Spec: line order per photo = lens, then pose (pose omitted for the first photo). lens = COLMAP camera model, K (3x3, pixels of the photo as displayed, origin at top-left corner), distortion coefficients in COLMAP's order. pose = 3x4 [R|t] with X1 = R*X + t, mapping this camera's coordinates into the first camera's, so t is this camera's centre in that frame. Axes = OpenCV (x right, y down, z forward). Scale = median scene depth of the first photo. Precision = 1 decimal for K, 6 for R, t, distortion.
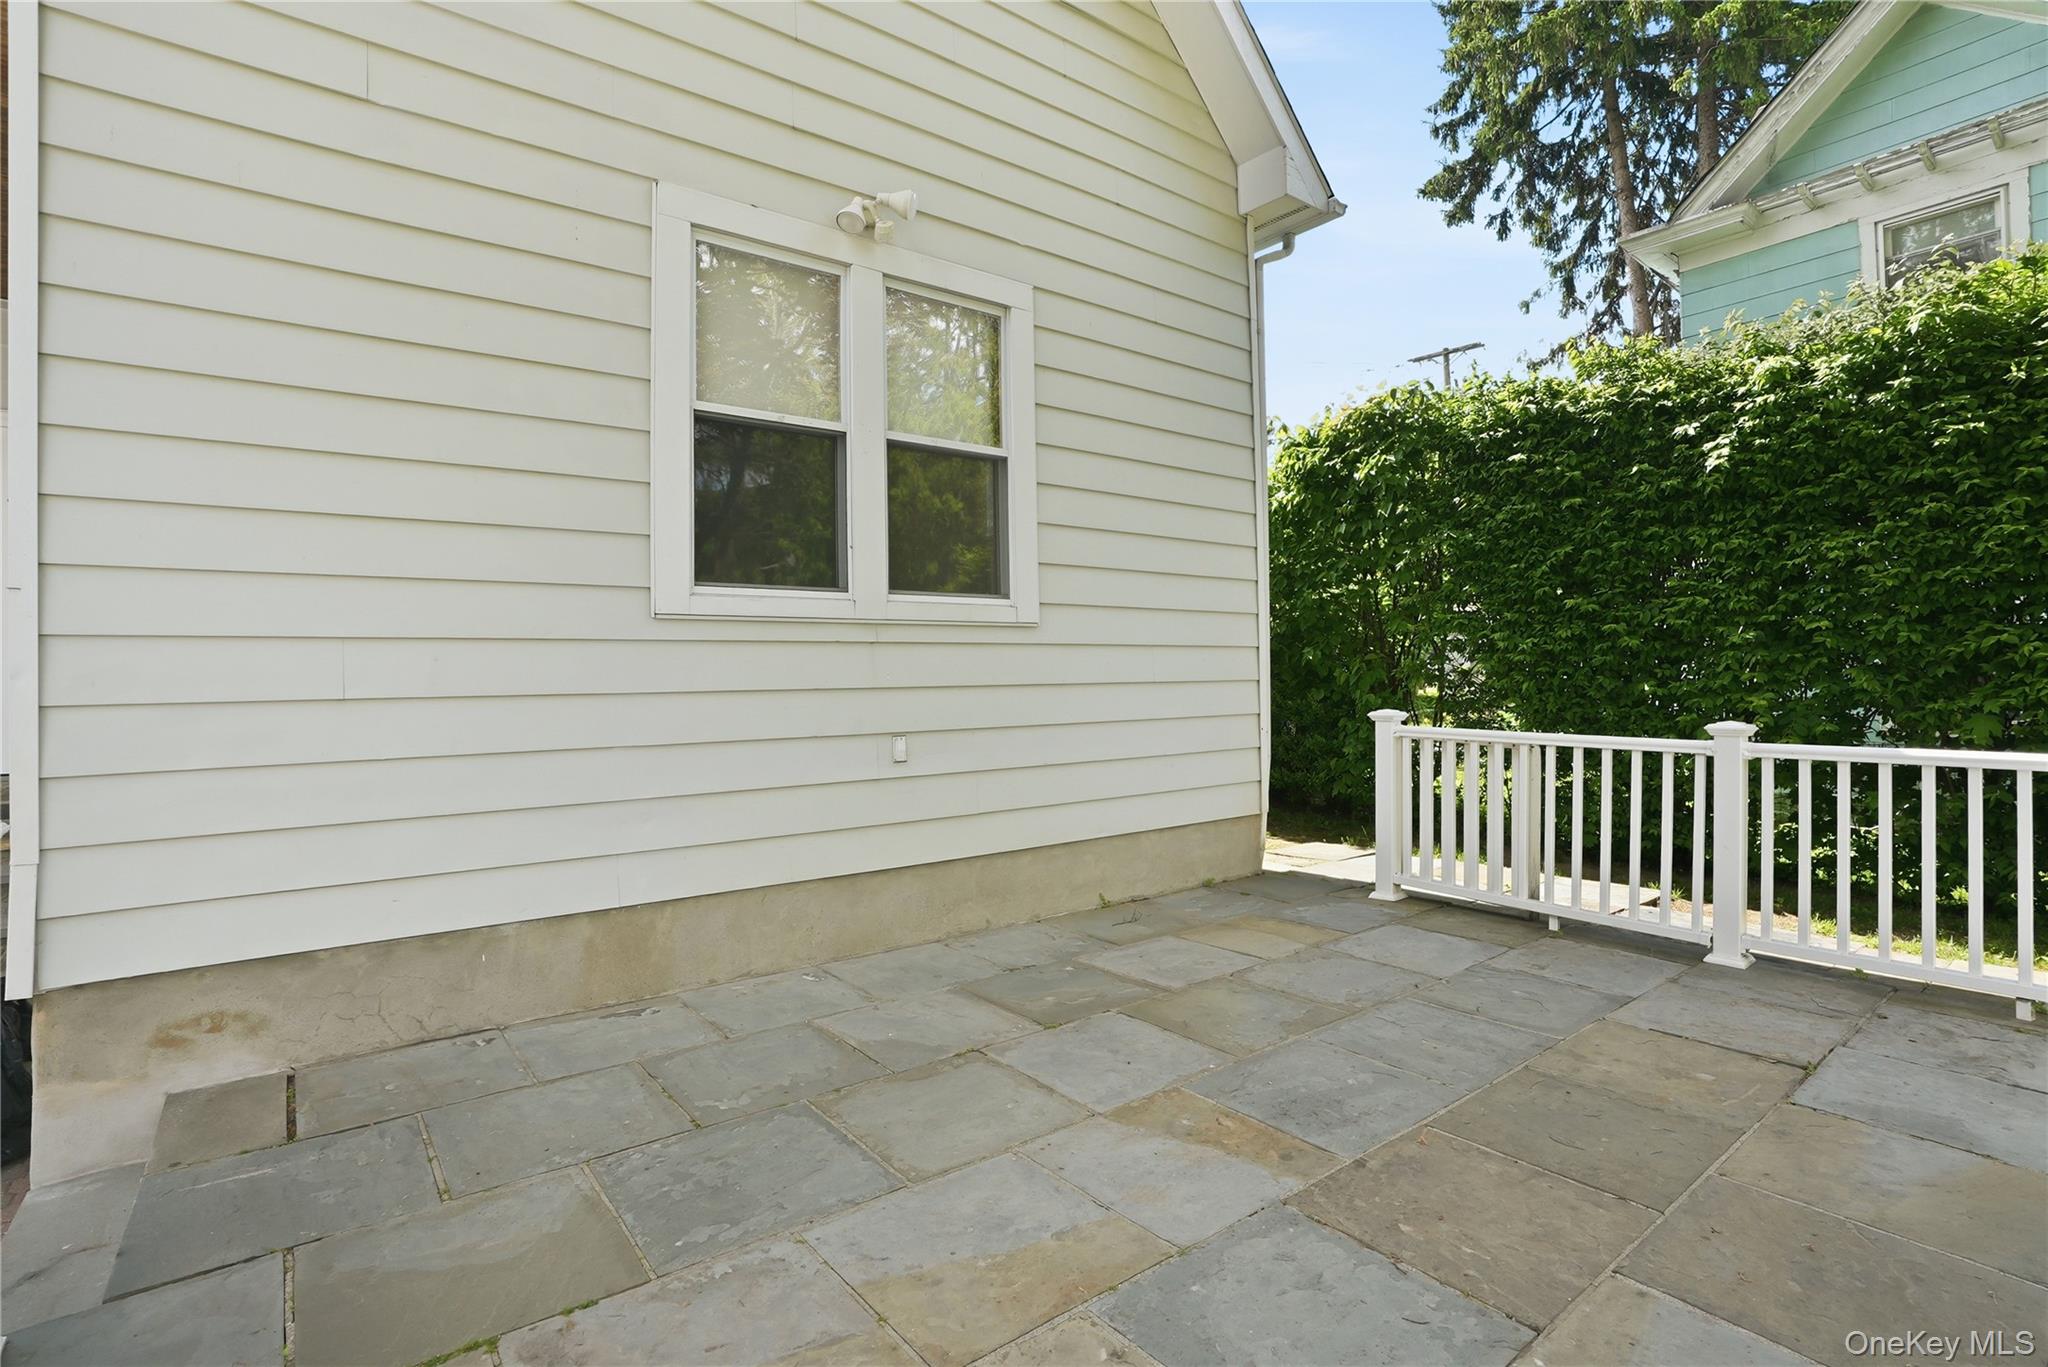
lens RADIAL K [[960.4, 0, 1013.8], [0, 960.4, 685.7], [0, 0, 1]] dist [-0.056755, 0.012748]
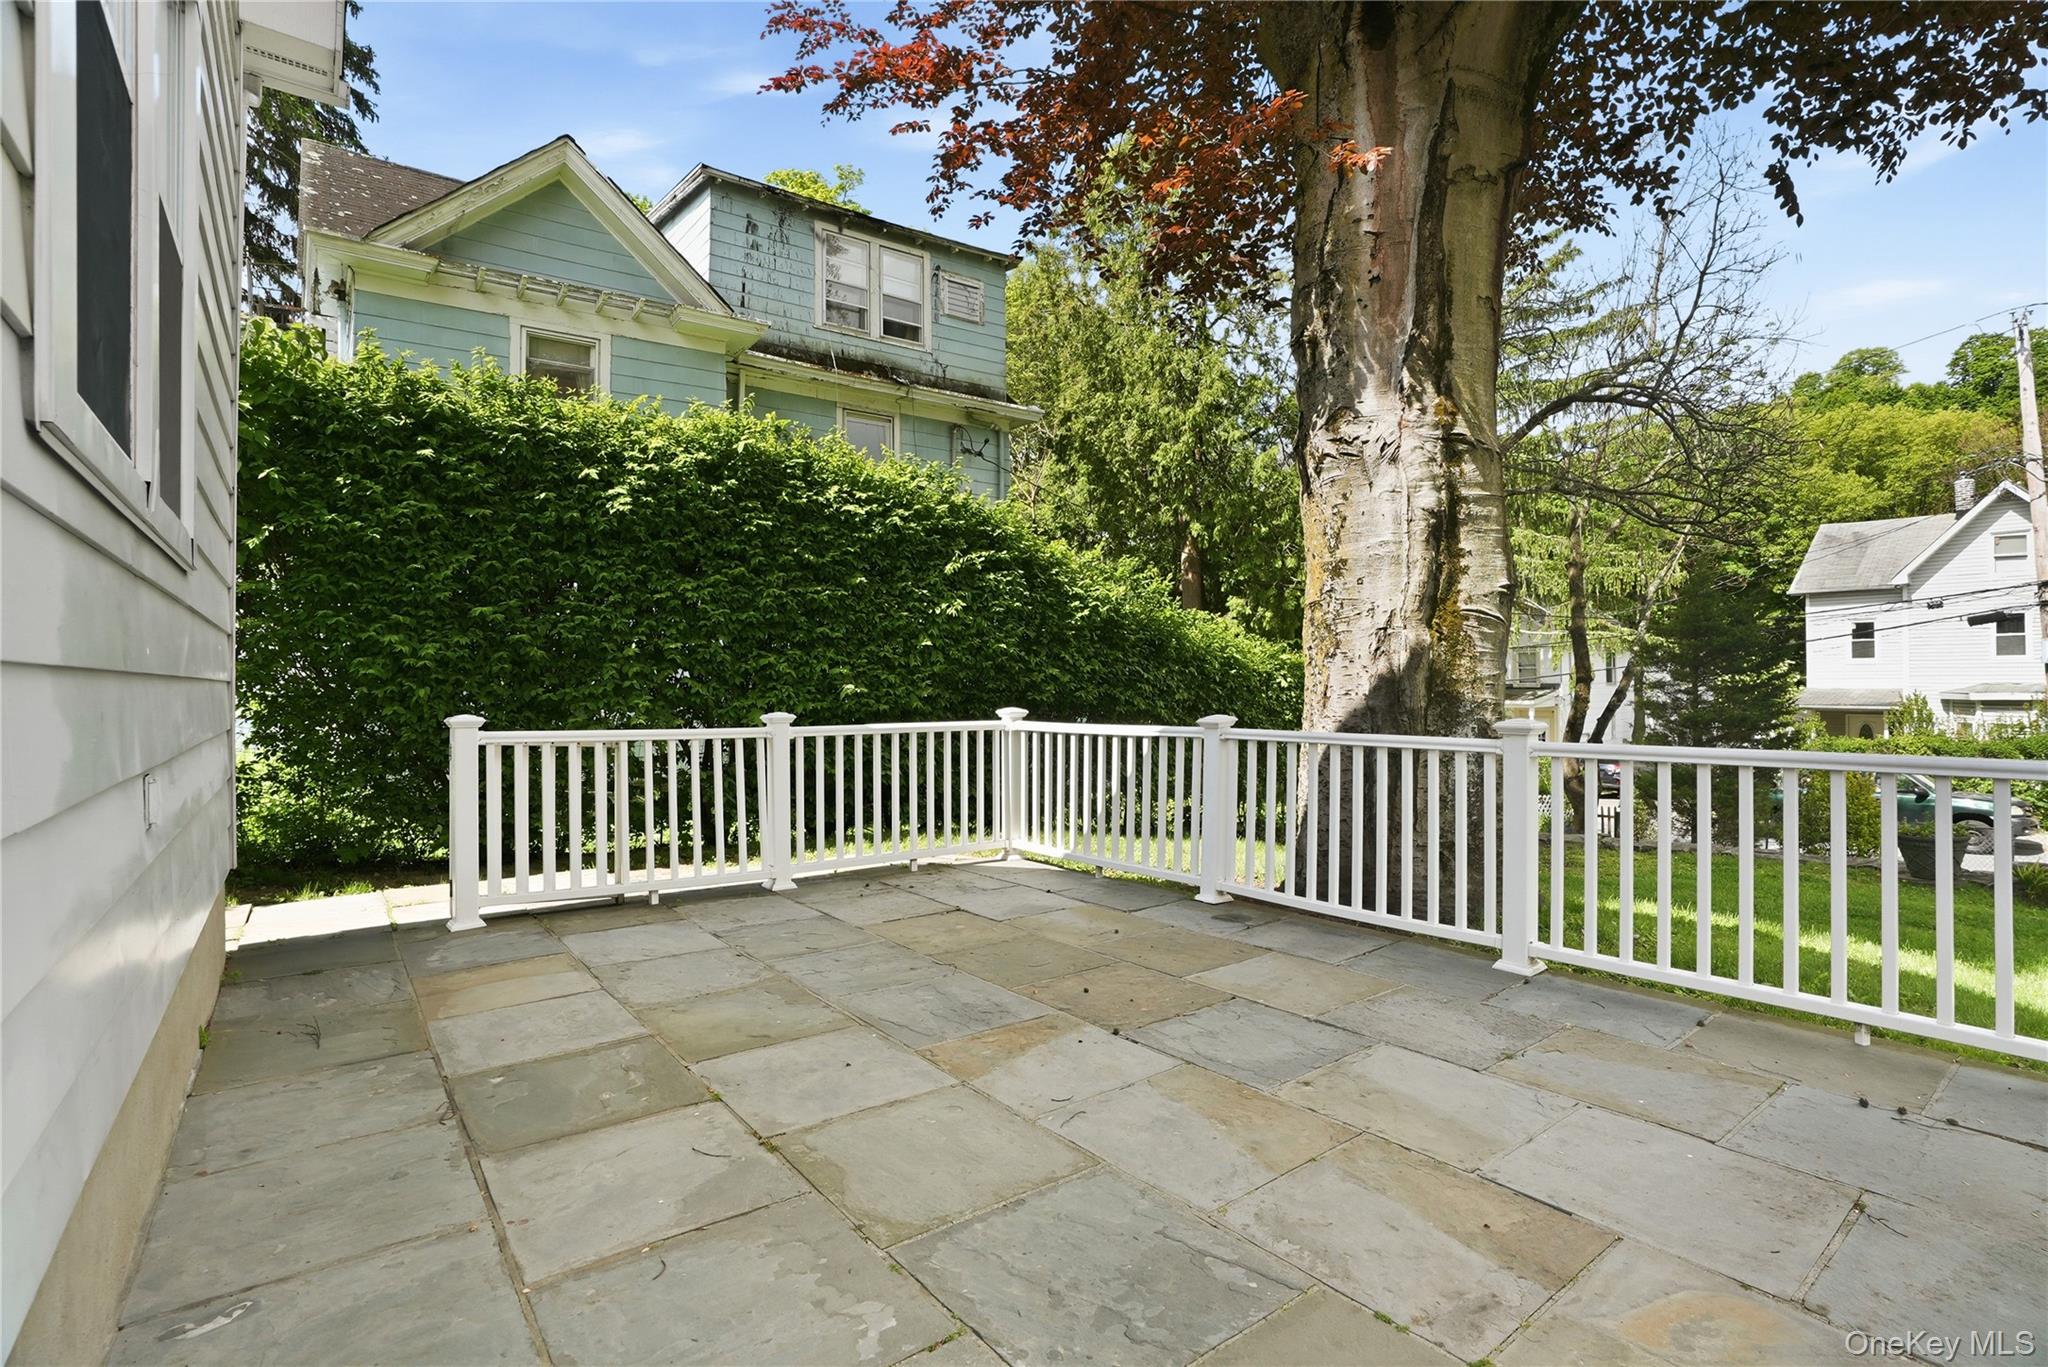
lens RADIAL K [[960.4, 0, 1032.5], [0, 960.4, 673.8], [0, 0, 1]] dist [-0.056755, 0.012748]
pose [[0.003212, 0.027155, 0.999626, -0.674866], [0.014327, 0.999527, -0.027198, 0.026781], [-0.999892, 0.014409, 0.002821, 0.648347]]
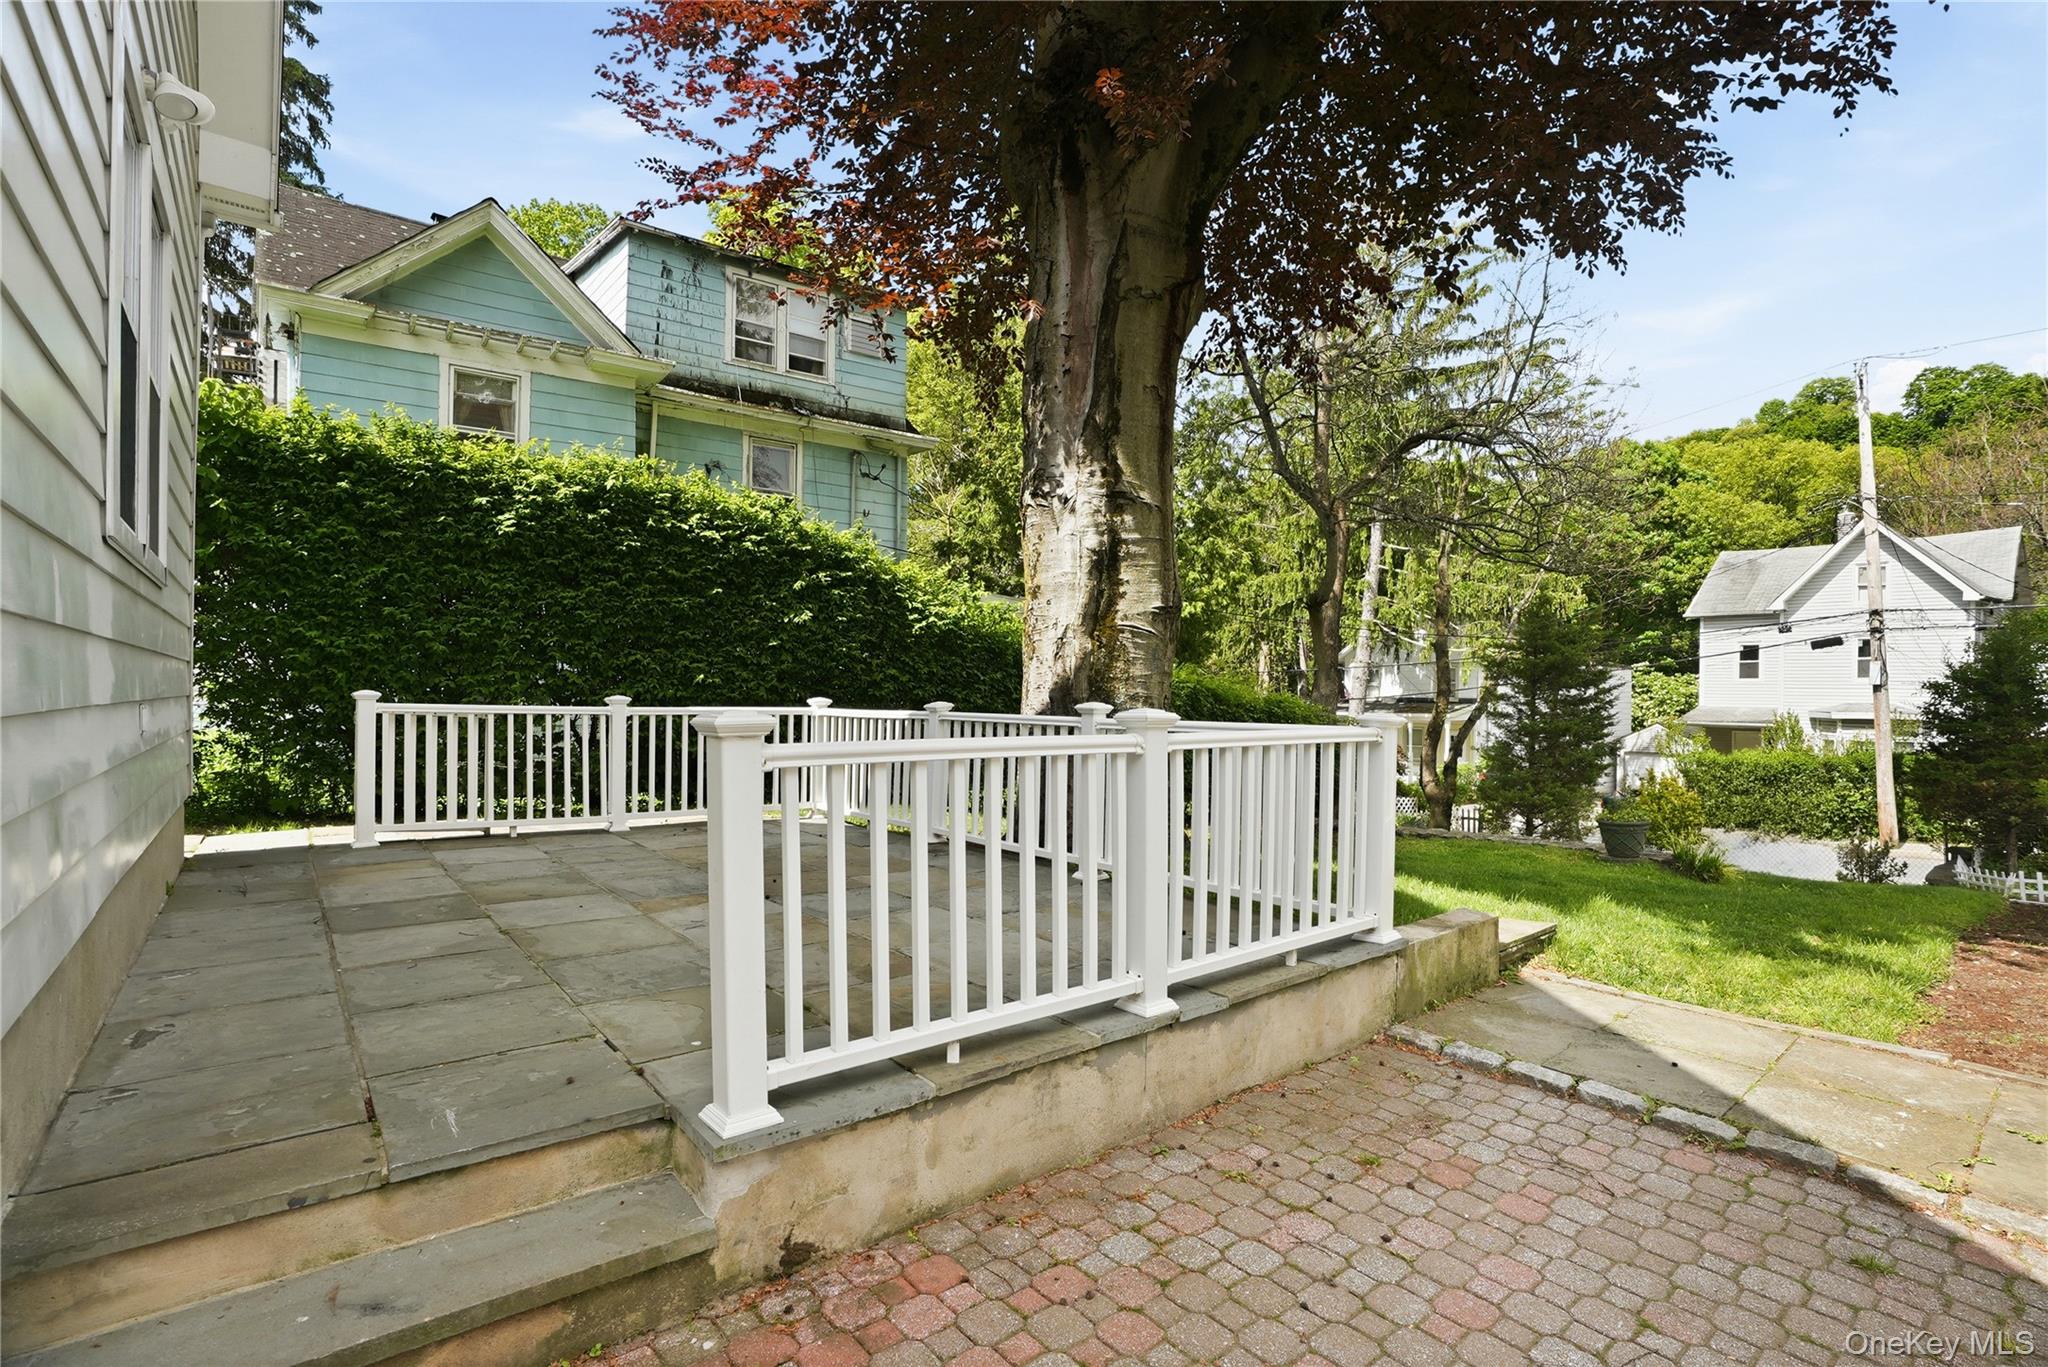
lens RADIAL K [[960.4, 0, 1031.0], [0, 960.4, 693.9], [0, 0, 1]] dist [-0.056755, 0.012748]
pose [[-0.022761, 0.016231, 0.999609, -1.119173], [-0.001246, 0.999867, -0.016264, 0.067246], [-0.999740, -0.001616, -0.022738, 0.261235]]
